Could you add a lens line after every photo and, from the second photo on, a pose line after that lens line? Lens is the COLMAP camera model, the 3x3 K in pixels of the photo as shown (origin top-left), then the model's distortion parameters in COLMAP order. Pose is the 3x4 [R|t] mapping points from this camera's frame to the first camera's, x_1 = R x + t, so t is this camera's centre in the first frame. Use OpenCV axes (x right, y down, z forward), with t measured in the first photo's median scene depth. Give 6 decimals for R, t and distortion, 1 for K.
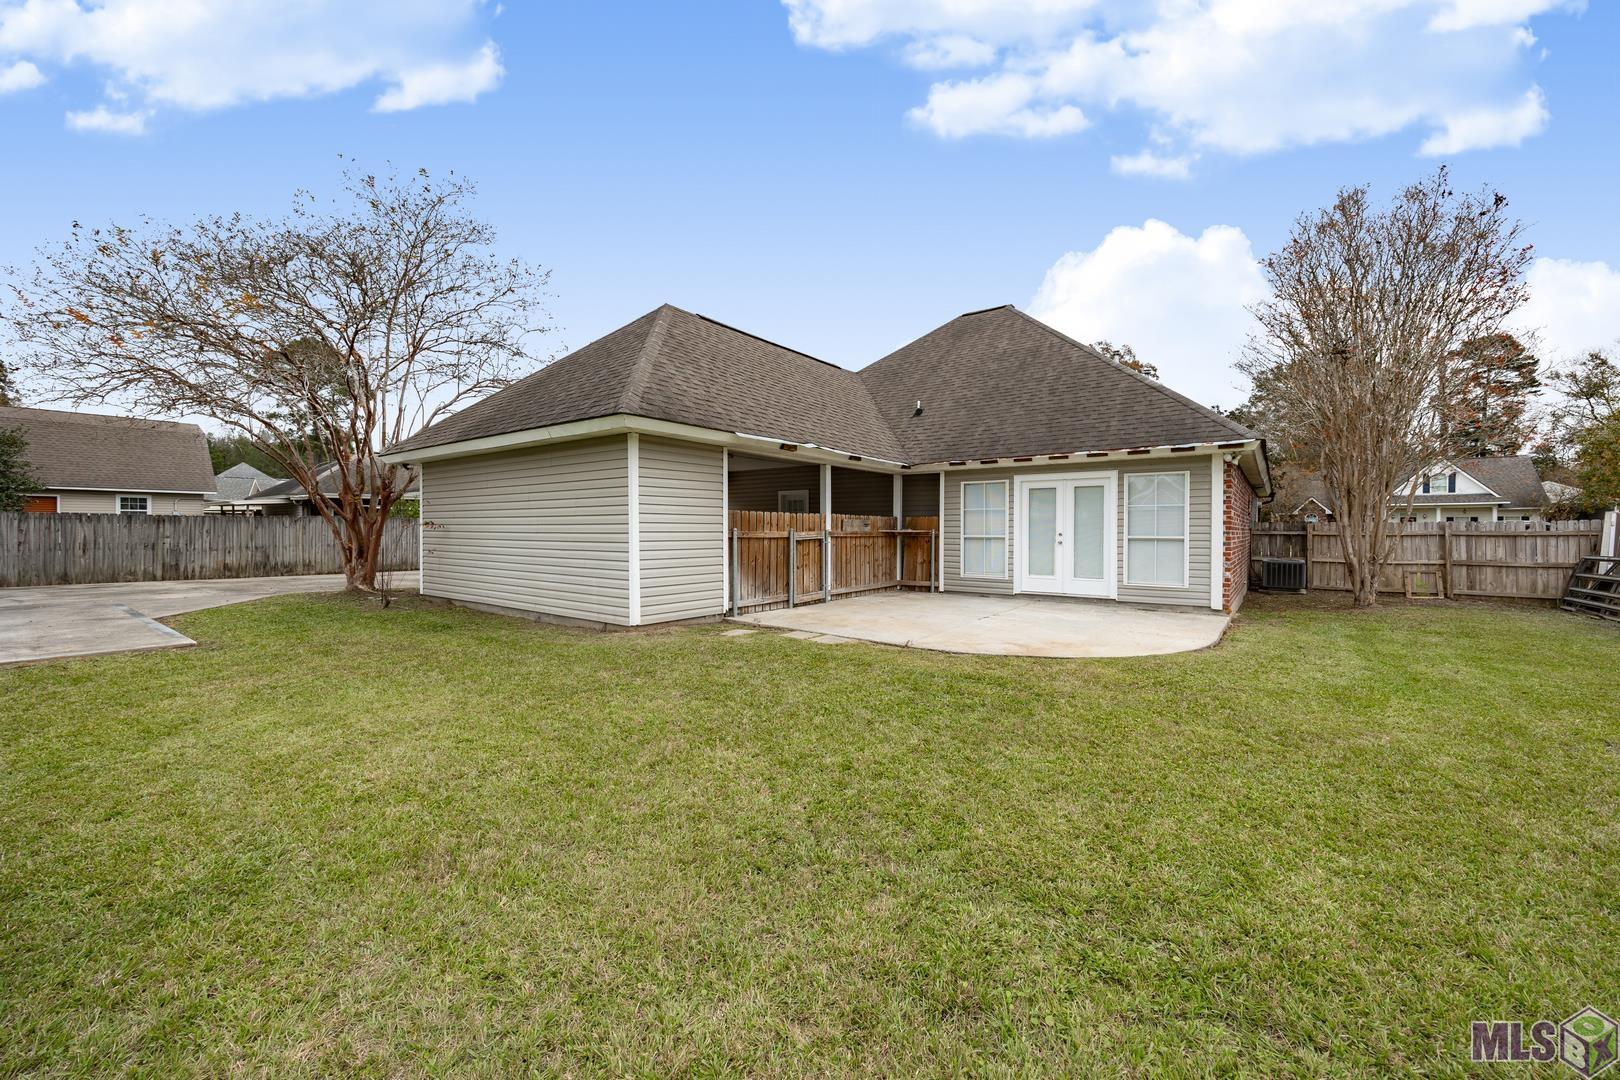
lens RADIAL K [[619.6, 0, 810.0], [0, 619.6, 540.0], [0, 0, 1]] dist [-0.002859, -0.000062]
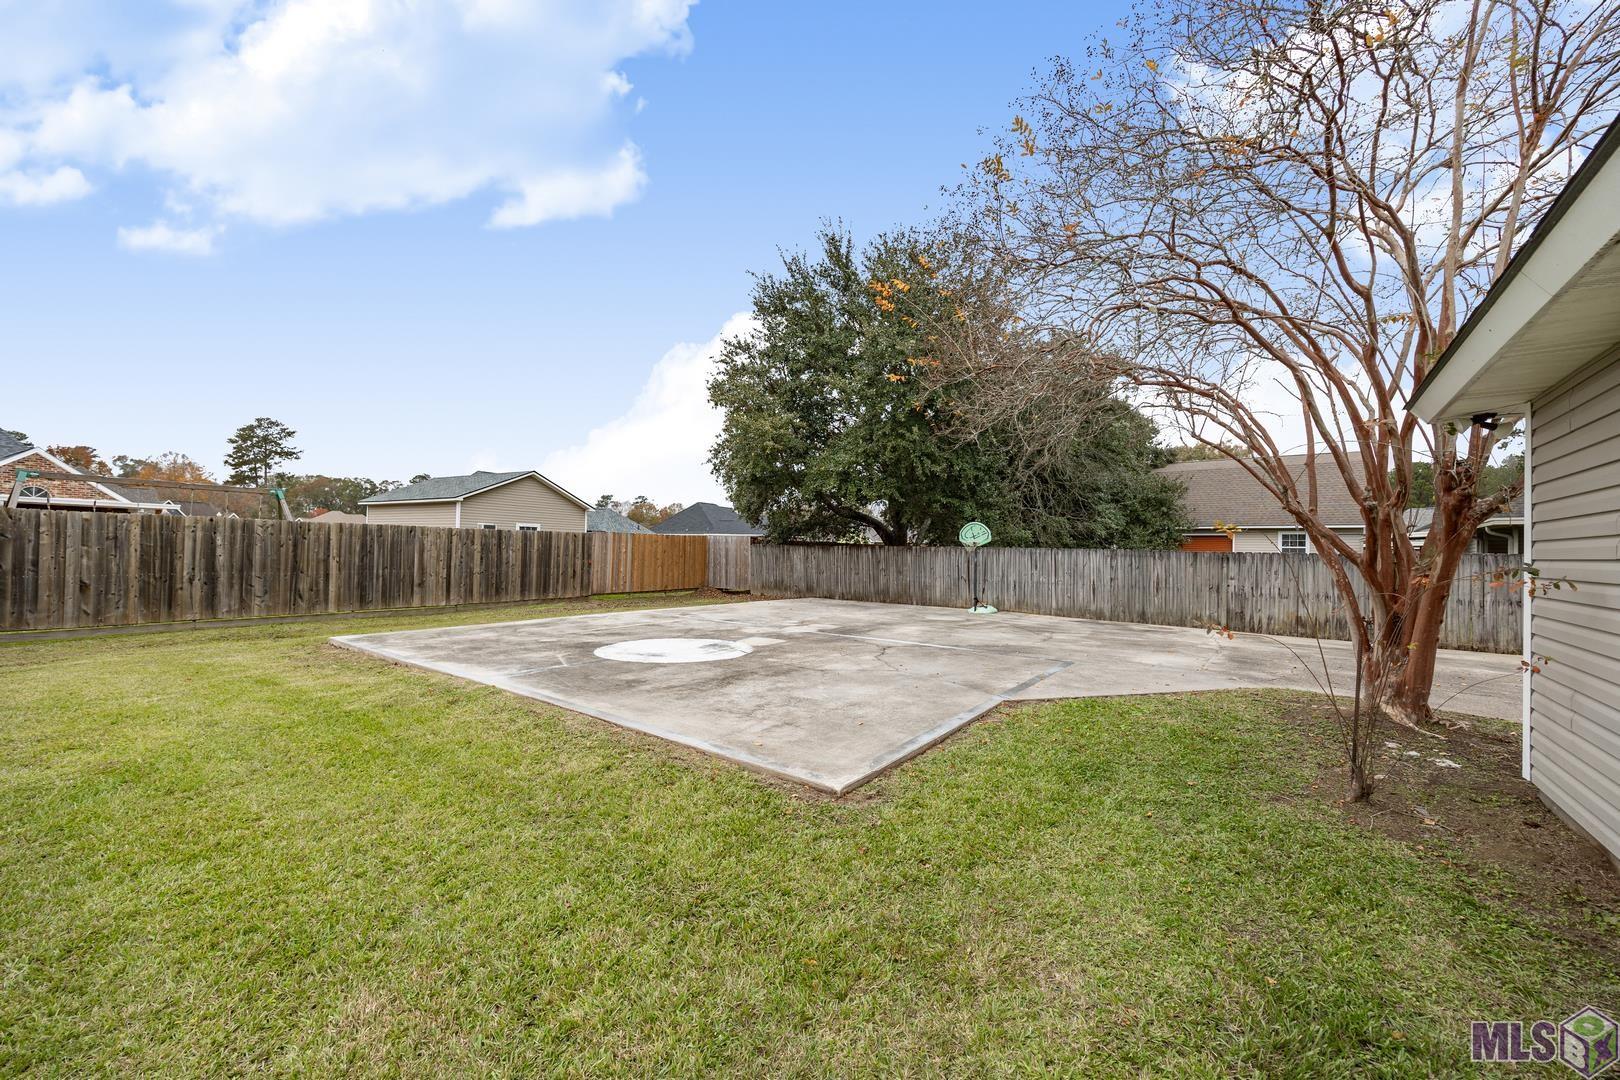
lens RADIAL K [[619.6, 0, 810.0], [0, 619.6, 540.0], [0, 0, 1]] dist [-0.002859, -0.000062]
pose [[-0.000728, -0.022226, -0.999753, -0.294925], [-0.038856, 0.998999, -0.022181, -0.023483], [0.999245, 0.038830, -0.001591, 0.624744]]
